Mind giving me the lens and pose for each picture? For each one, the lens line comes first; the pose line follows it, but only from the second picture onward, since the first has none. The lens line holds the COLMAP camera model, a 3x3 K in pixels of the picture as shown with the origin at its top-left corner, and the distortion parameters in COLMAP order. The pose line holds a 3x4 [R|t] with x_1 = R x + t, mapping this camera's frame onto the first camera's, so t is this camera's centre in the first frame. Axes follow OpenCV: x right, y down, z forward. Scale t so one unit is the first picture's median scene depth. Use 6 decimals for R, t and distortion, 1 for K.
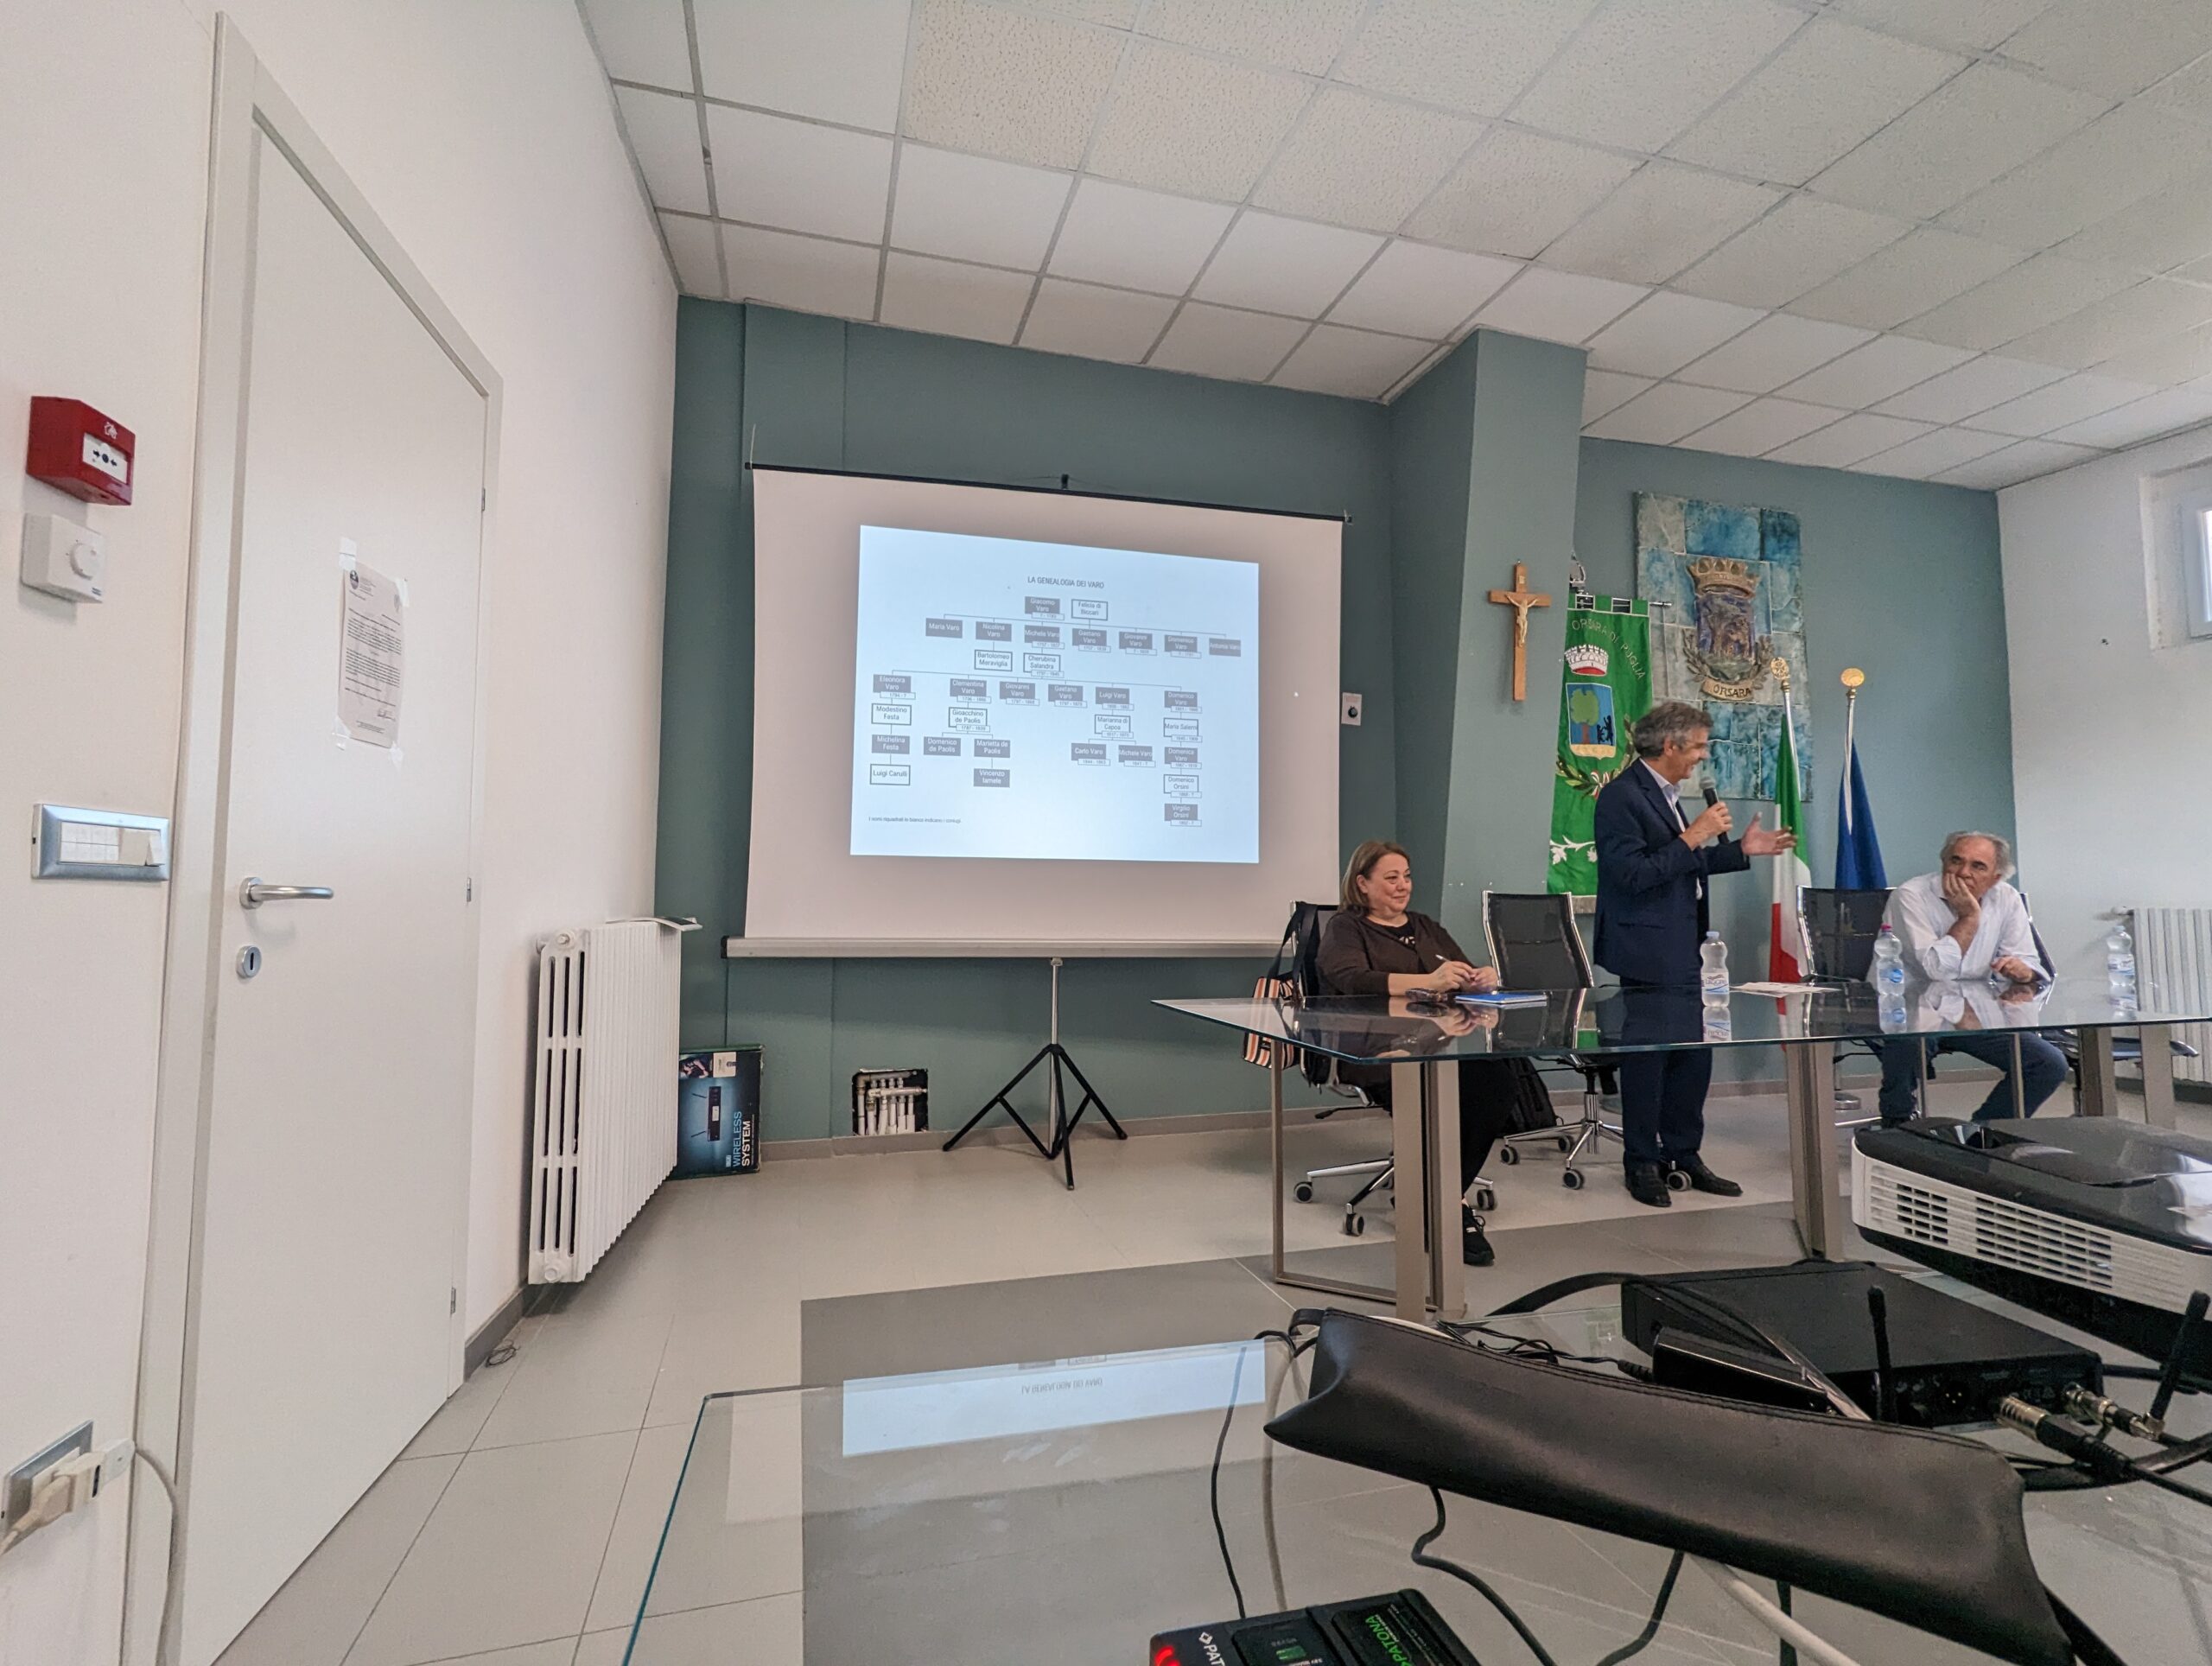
lens RADIAL K [[1050.9, 0, 1109.2], [0, 1050.9, 824.8], [0, 0, 1]] dist [0.004158, -0.000790]
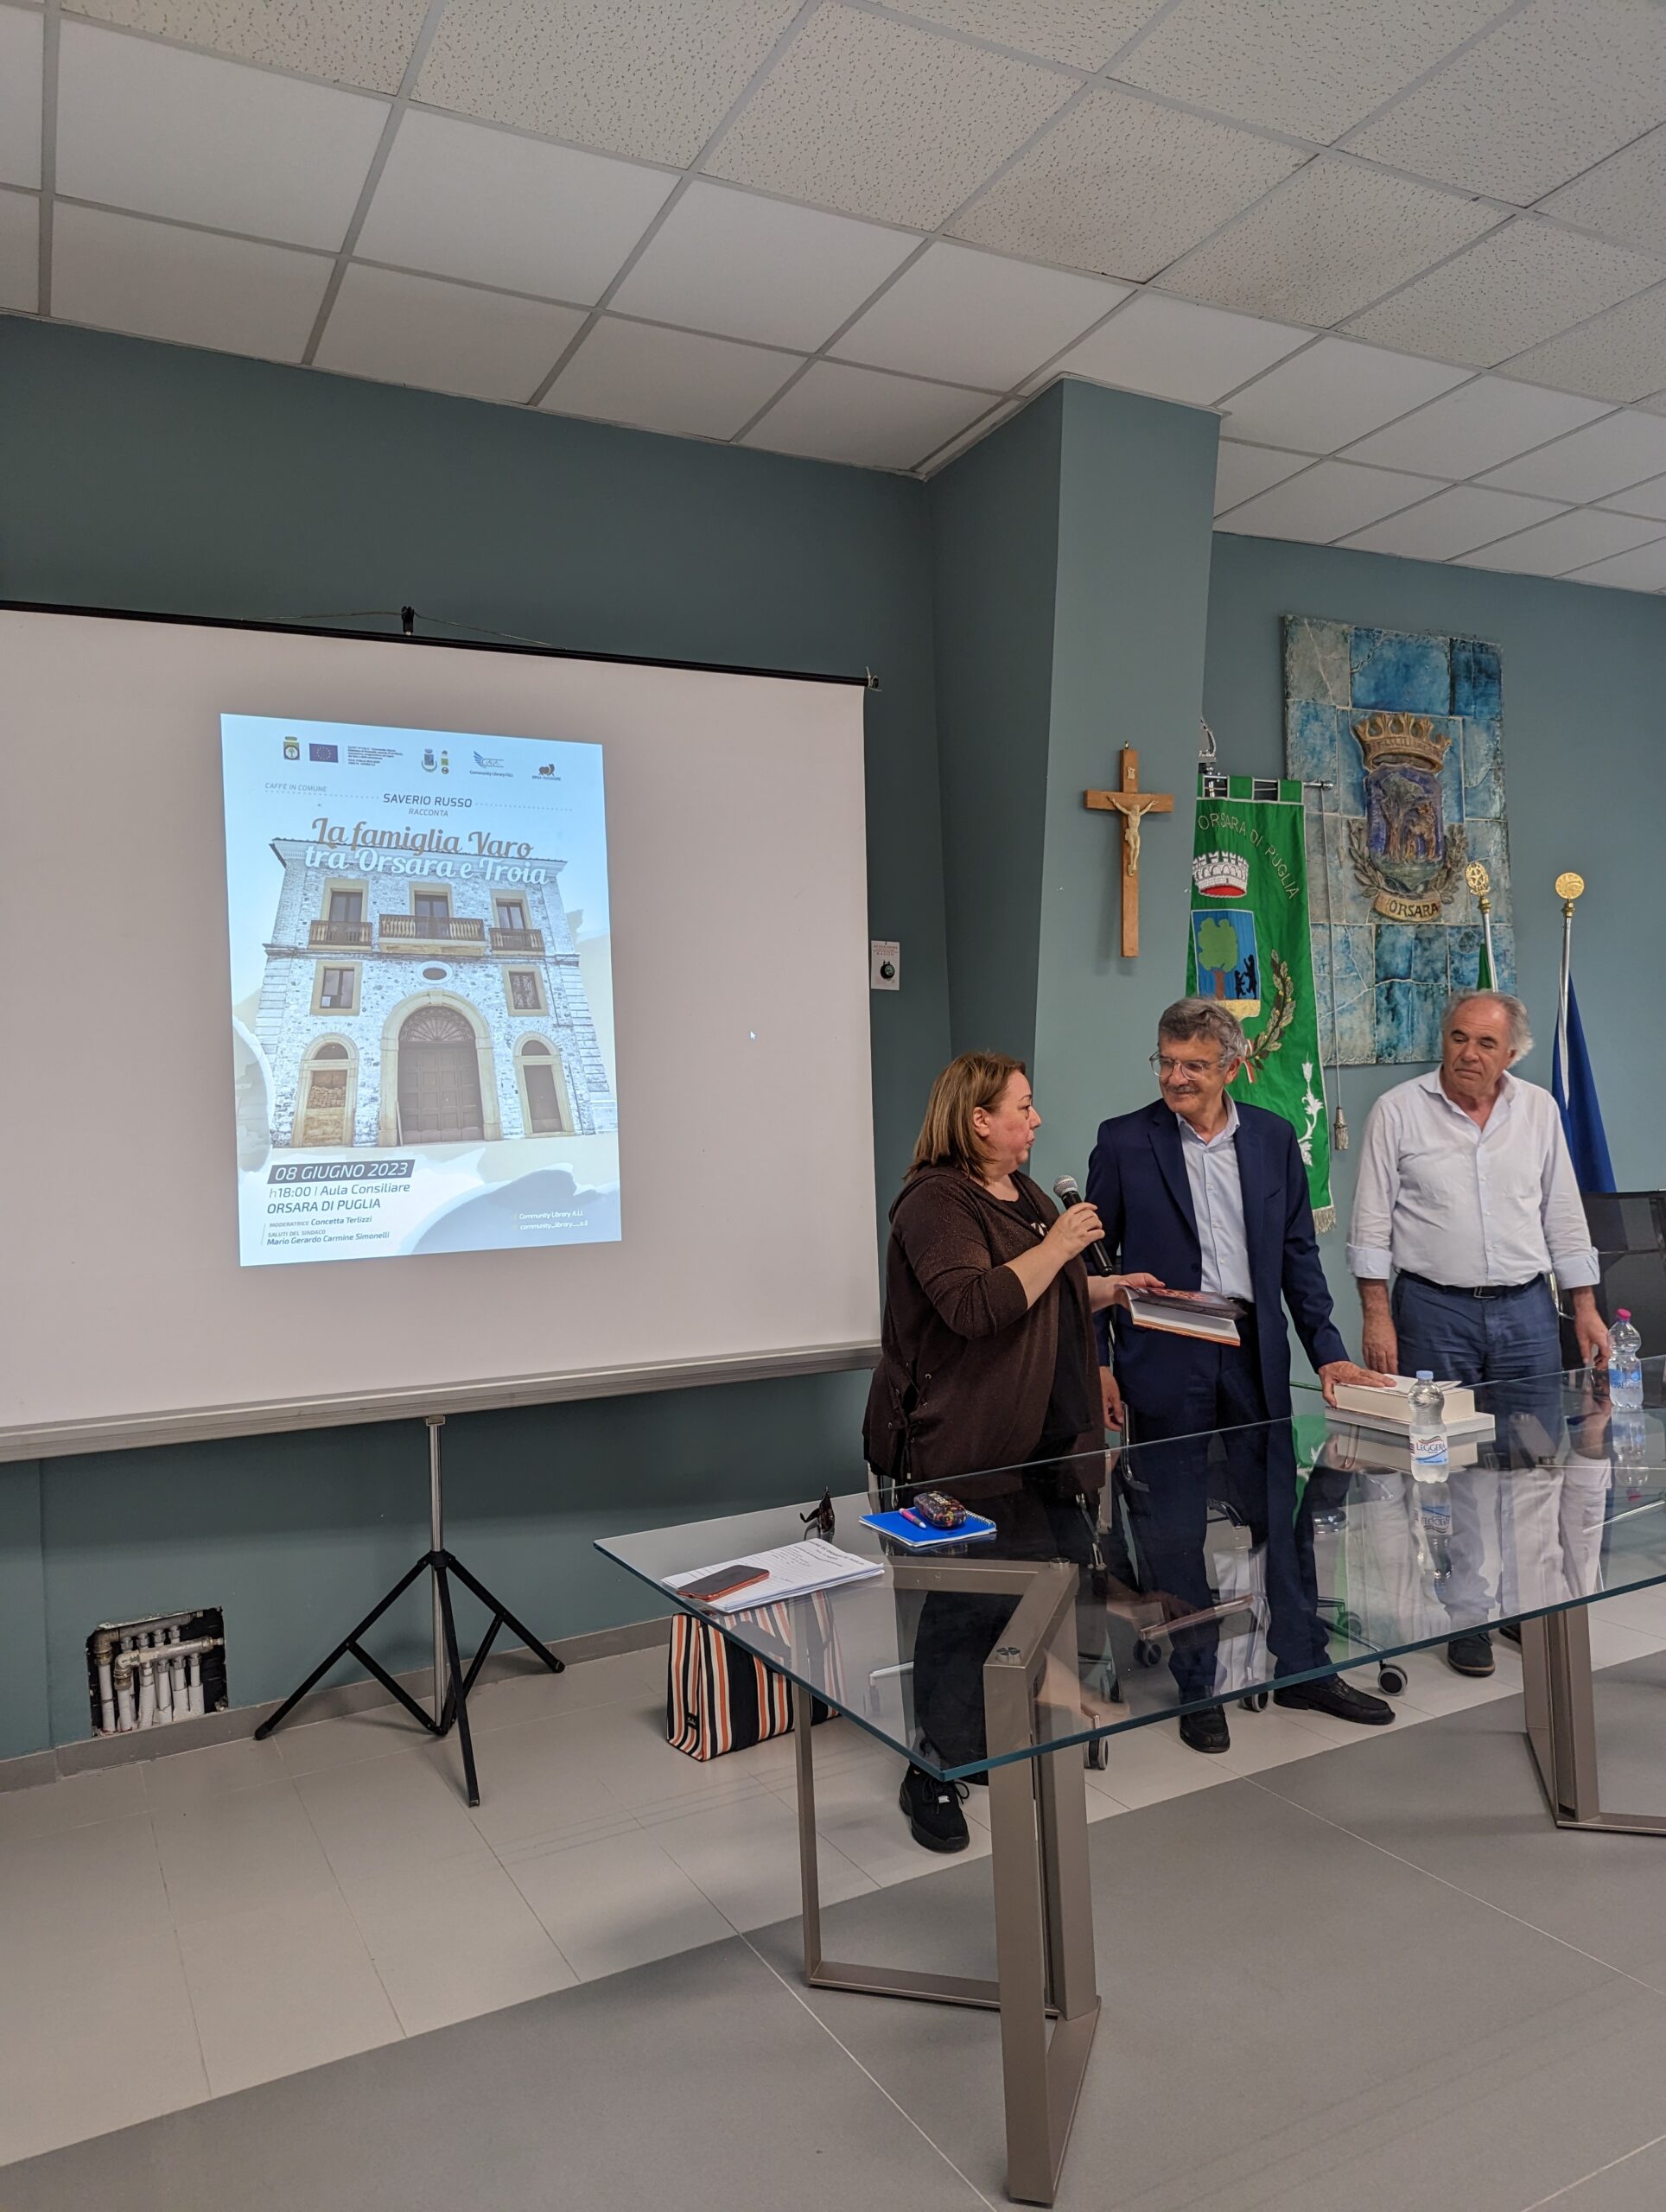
lens RADIAL K [[1555.9, 0, 831.9], [0, 1555.9, 1107.7], [0, 0, 1]] dist [0.061142, -0.049193]
pose [[0.979709, -0.045792, 0.195123, 0.005705], [0.032775, 0.997049, 0.069425, -0.090421], [-0.197726, -0.061621, 0.978319, 0.057306]]
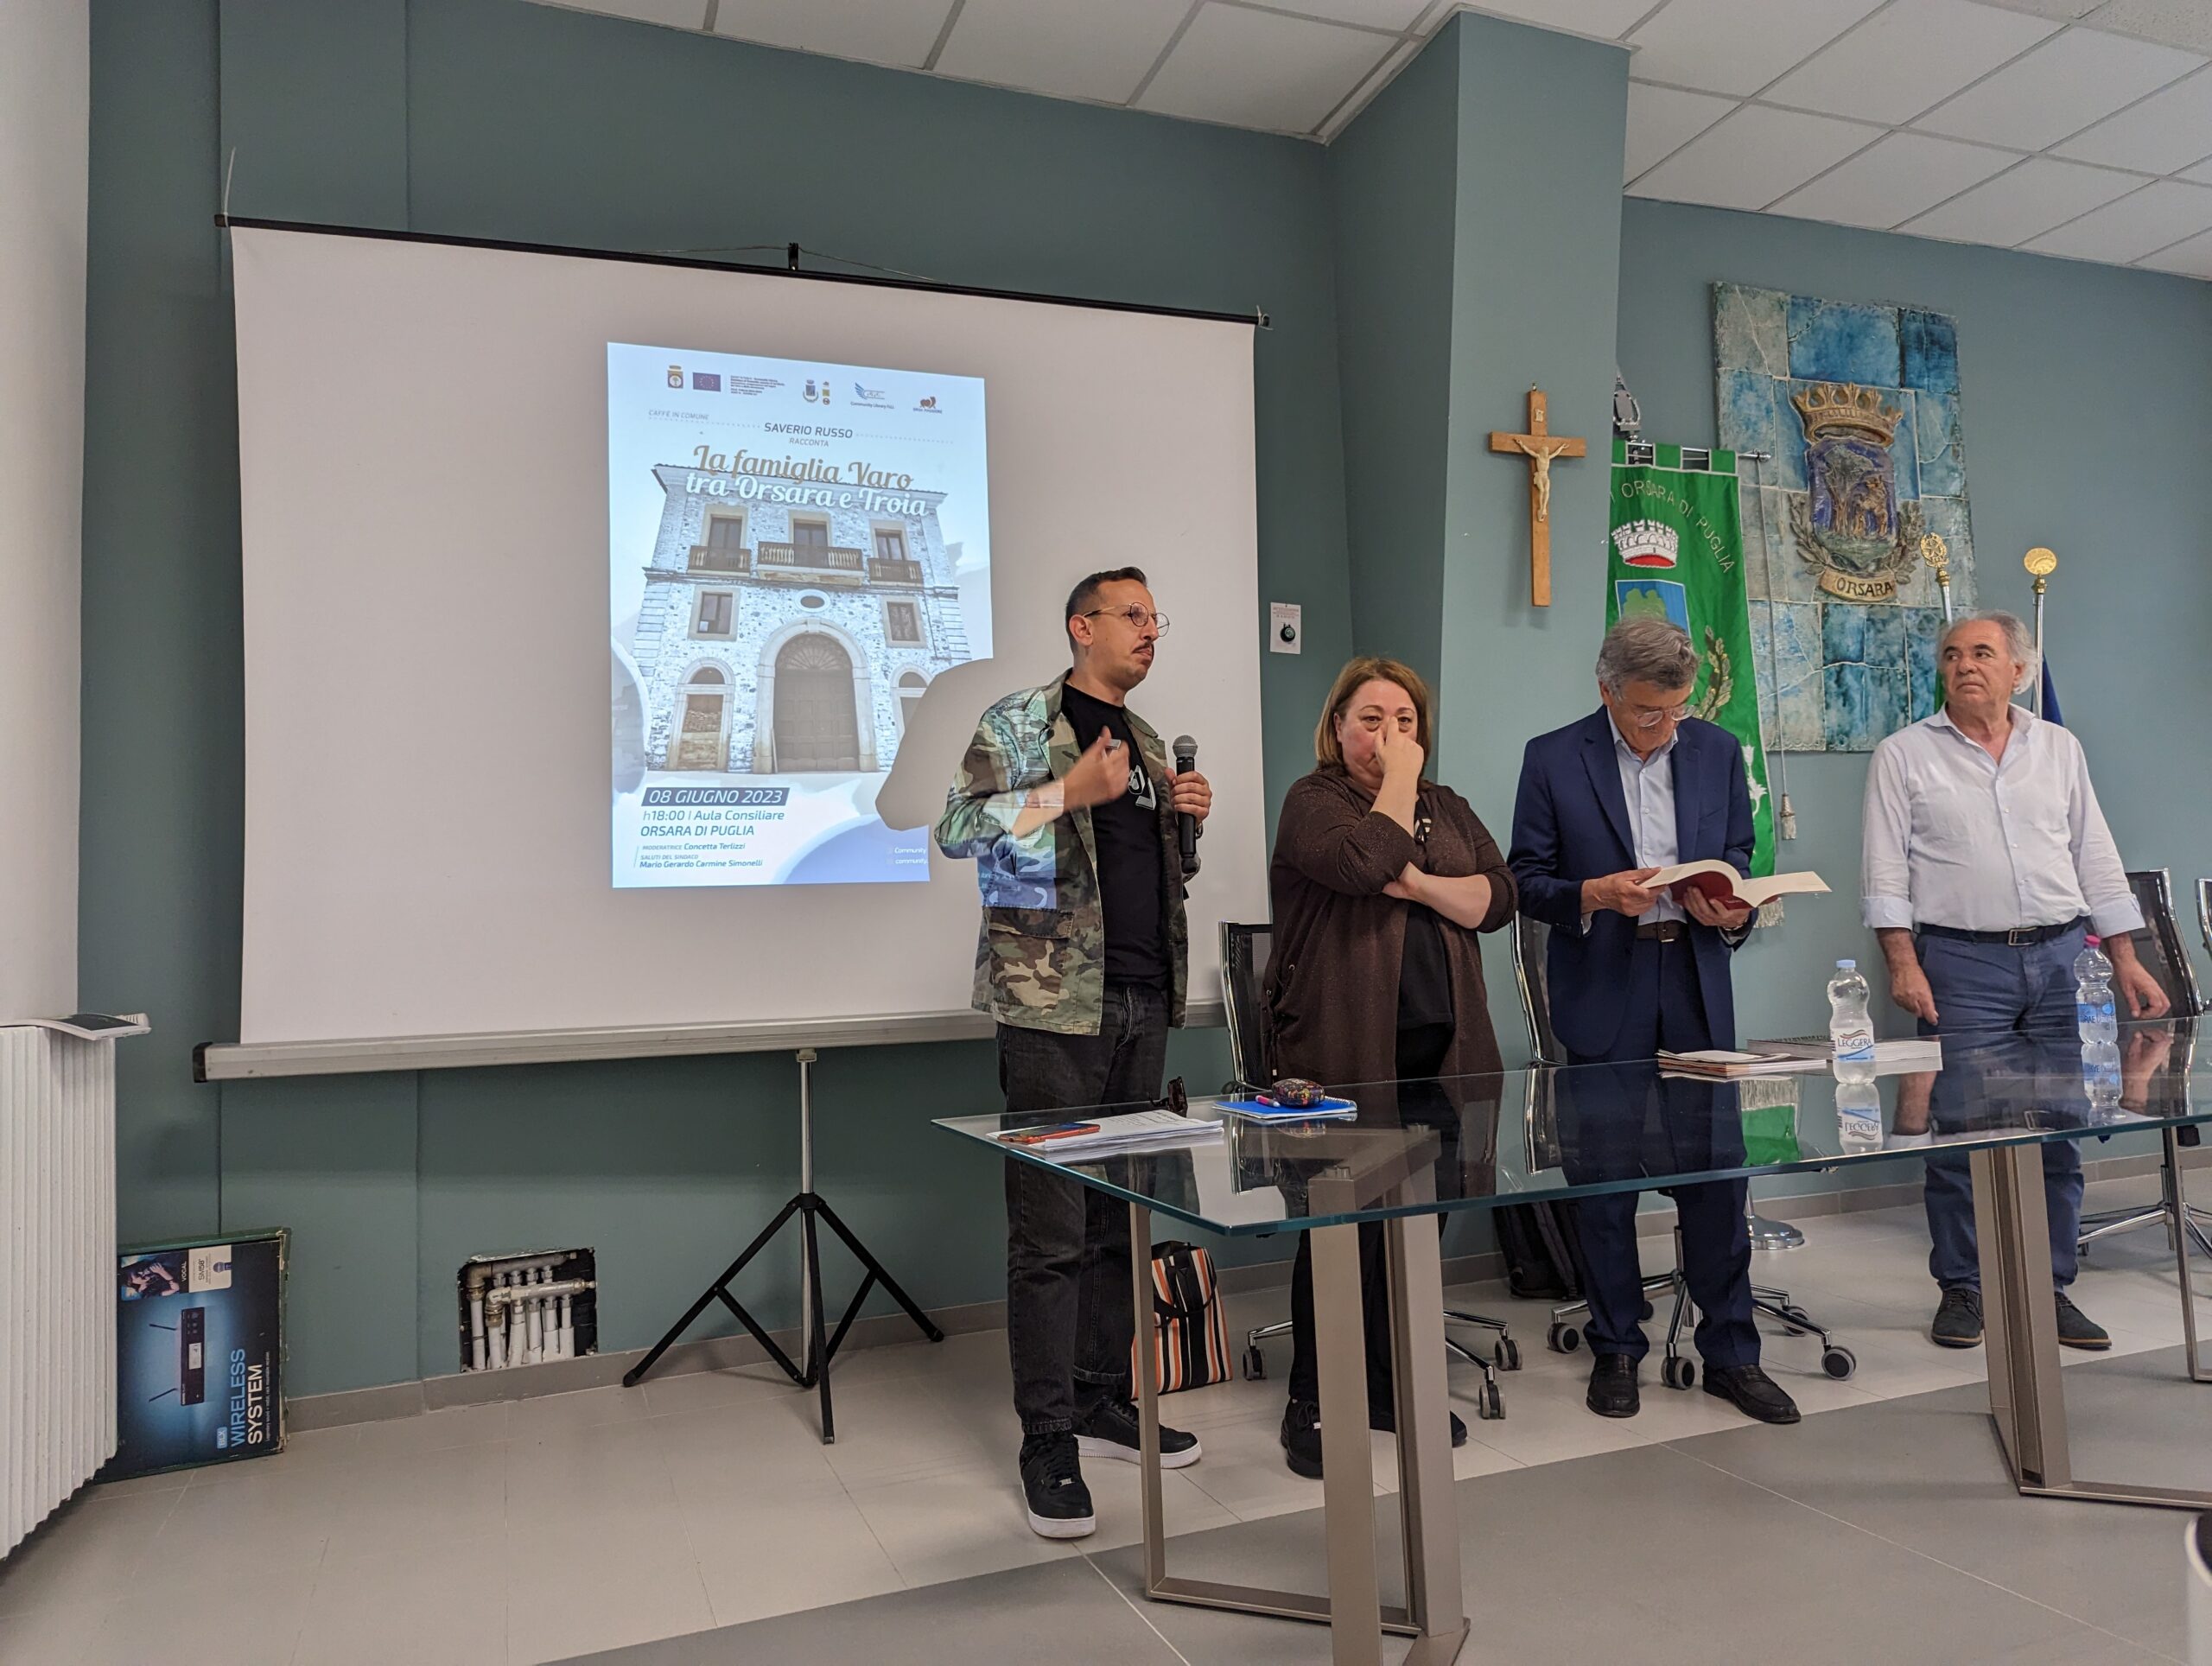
lens RADIAL K [[1555.9, 0, 1133.6], [0, 1555.9, 823.7], [0, 0, 1]] dist [0.061142, -0.049193]
pose [[0.994895, -0.035840, 0.094339, 0.047329], [0.036071, 0.999349, -0.000748, 0.004596], [-0.094251, 0.004147, 0.995540, 0.077726]]
